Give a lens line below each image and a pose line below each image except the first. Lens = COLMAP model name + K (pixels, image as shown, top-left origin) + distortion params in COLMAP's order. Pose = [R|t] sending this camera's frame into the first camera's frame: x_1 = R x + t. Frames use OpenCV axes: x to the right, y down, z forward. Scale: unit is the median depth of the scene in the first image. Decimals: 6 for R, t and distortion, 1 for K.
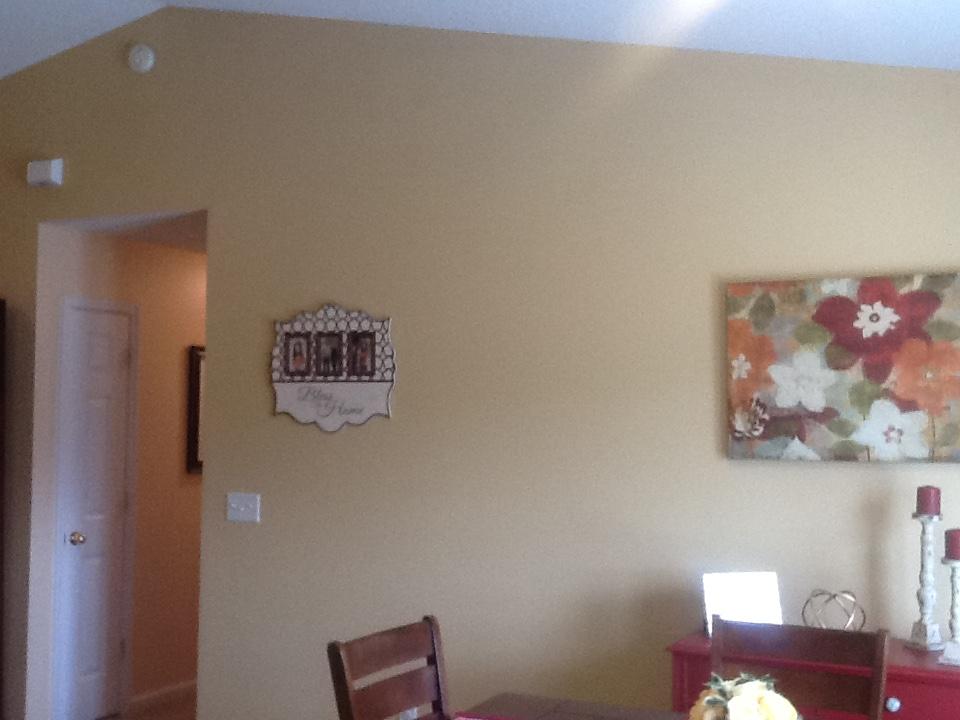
lens RADIAL K [[1191.1, 0, 478.6], [0, 1191.1, 361.7], [0, 0, 1]] dist [0.027880, -0.072188]
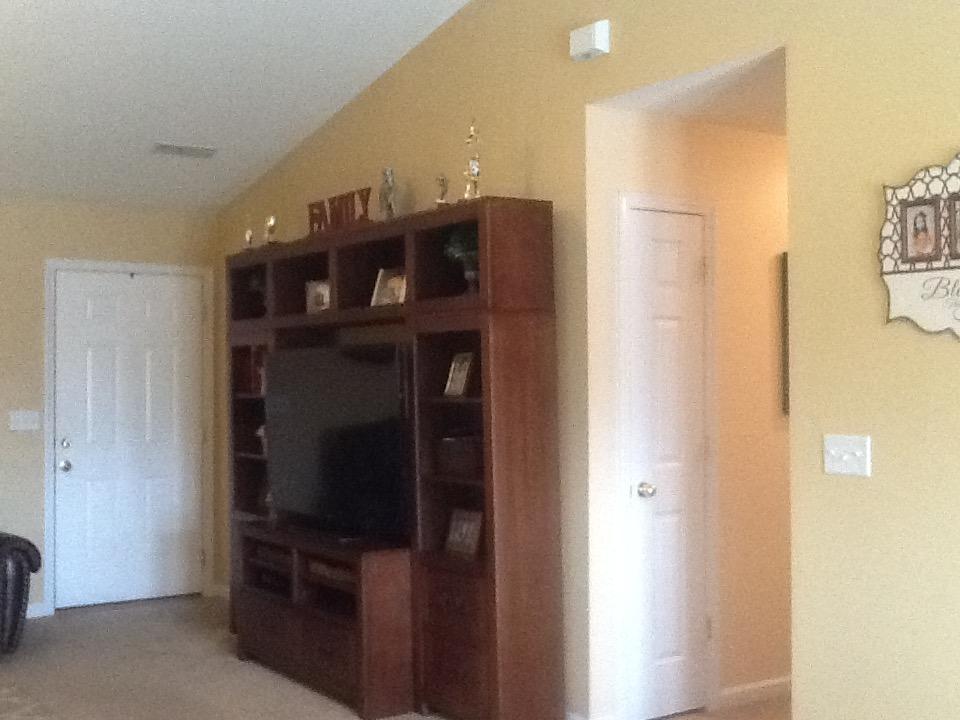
lens RADIAL K [[1217.6, 0, 483.0], [0, 1217.6, 358.2], [0, 0, 1]] dist [0.014068, 0.000282]
pose [[0.873950, -0.021658, -0.485533, -0.042274], [0.038340, 0.998966, 0.024452, 0.049566], [0.484501, -0.039985, 0.873876, 0.337886]]
